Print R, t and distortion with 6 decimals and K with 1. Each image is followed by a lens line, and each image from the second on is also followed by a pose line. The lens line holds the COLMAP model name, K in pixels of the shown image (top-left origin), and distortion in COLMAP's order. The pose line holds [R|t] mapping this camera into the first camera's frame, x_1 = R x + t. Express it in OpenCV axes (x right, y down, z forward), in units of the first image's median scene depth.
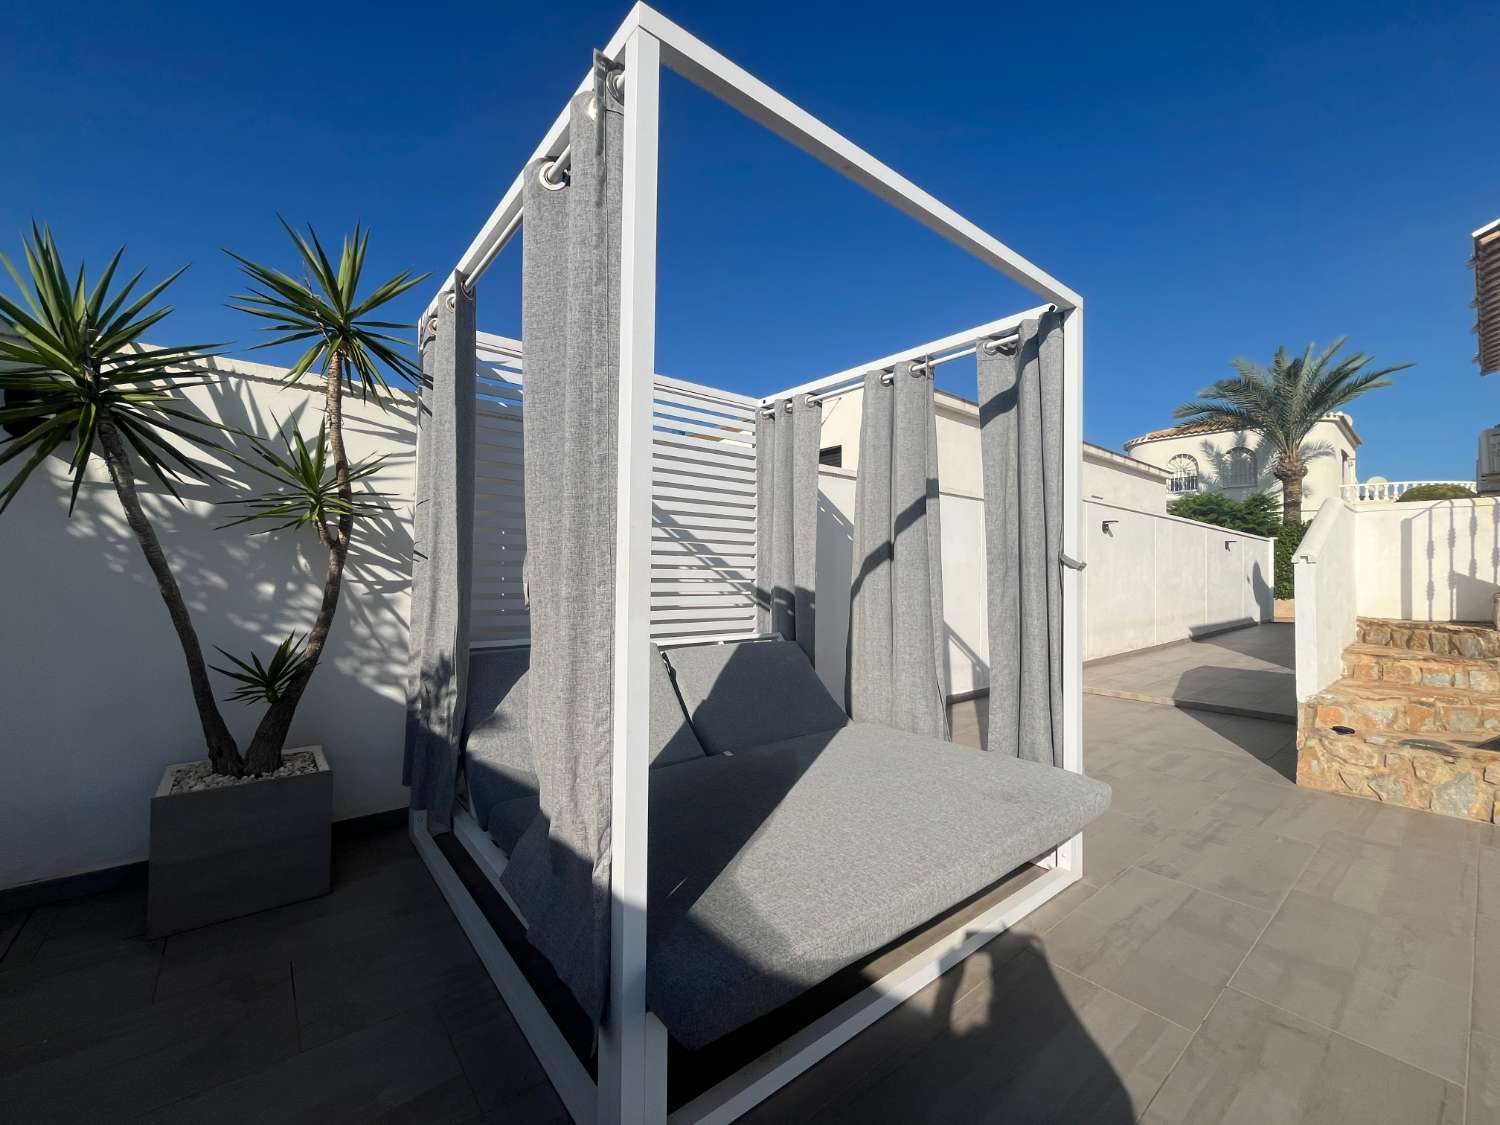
lens RADIAL K [[610.2, 0, 751.1], [0, 610.2, 561.3], [0, 0, 1]] dist [-0.002992, -0.000250]
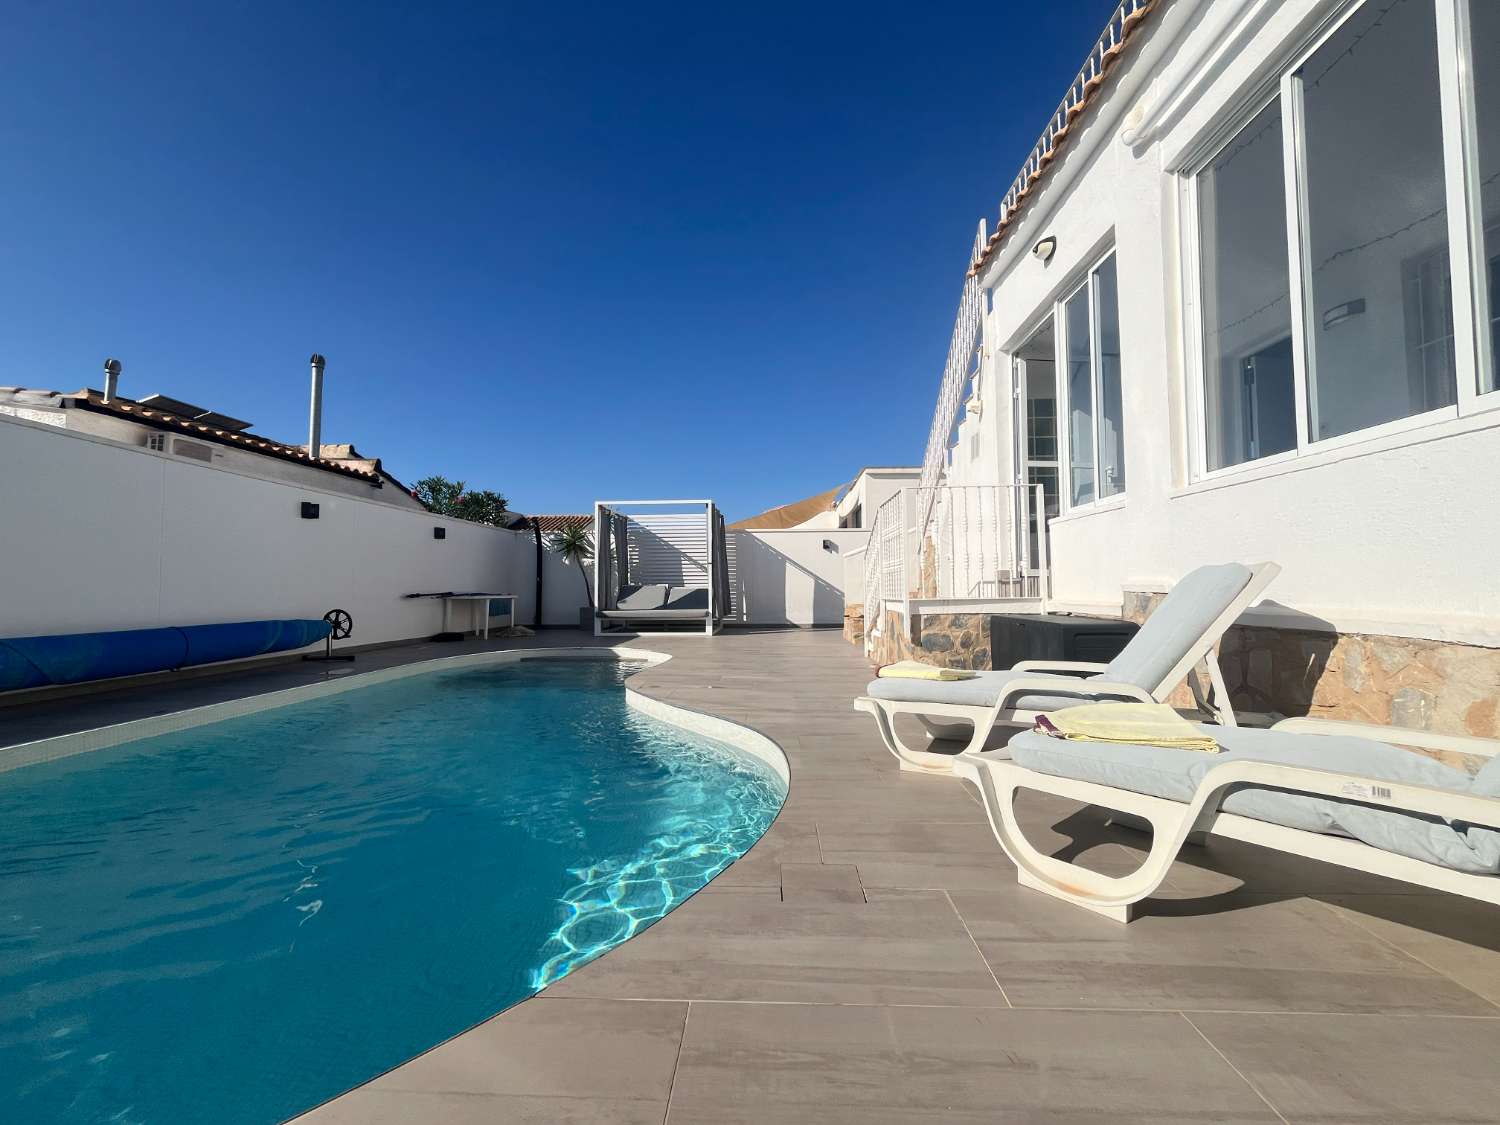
lens RADIAL K [[610.2, 0, 749.9], [0, 610.2, 564.5], [0, 0, 1]] dist [-0.002992, -0.000250]
pose [[0.744119, -0.043380, -0.666637, 3.623570], [0.025479, 0.999006, -0.036568, 0.179500], [0.667561, 0.010225, 0.744485, -2.003097]]
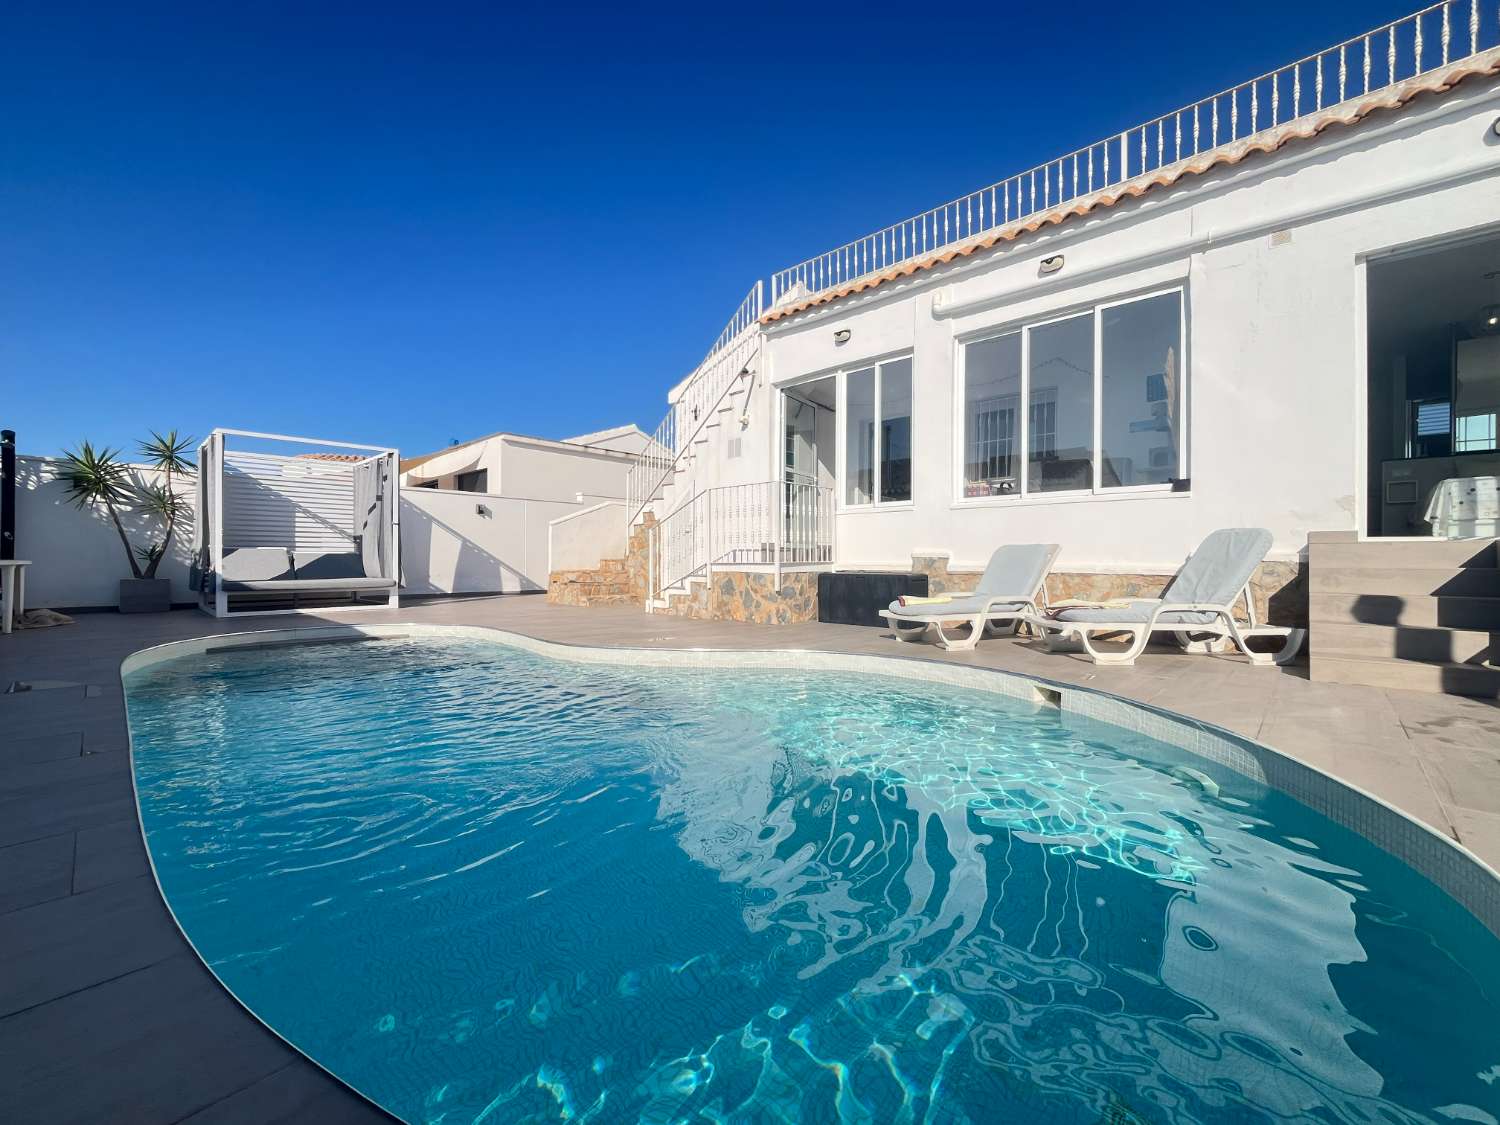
lens RADIAL K [[610.2, 0, 747.0], [0, 610.2, 562.0], [0, 0, 1]] dist [-0.002992, -0.000250]
pose [[0.992088, -0.010581, 0.125099, 2.179642], [0.007528, 0.999663, 0.024851, 0.163106], [-0.125319, -0.023713, 0.991833, -2.902335]]
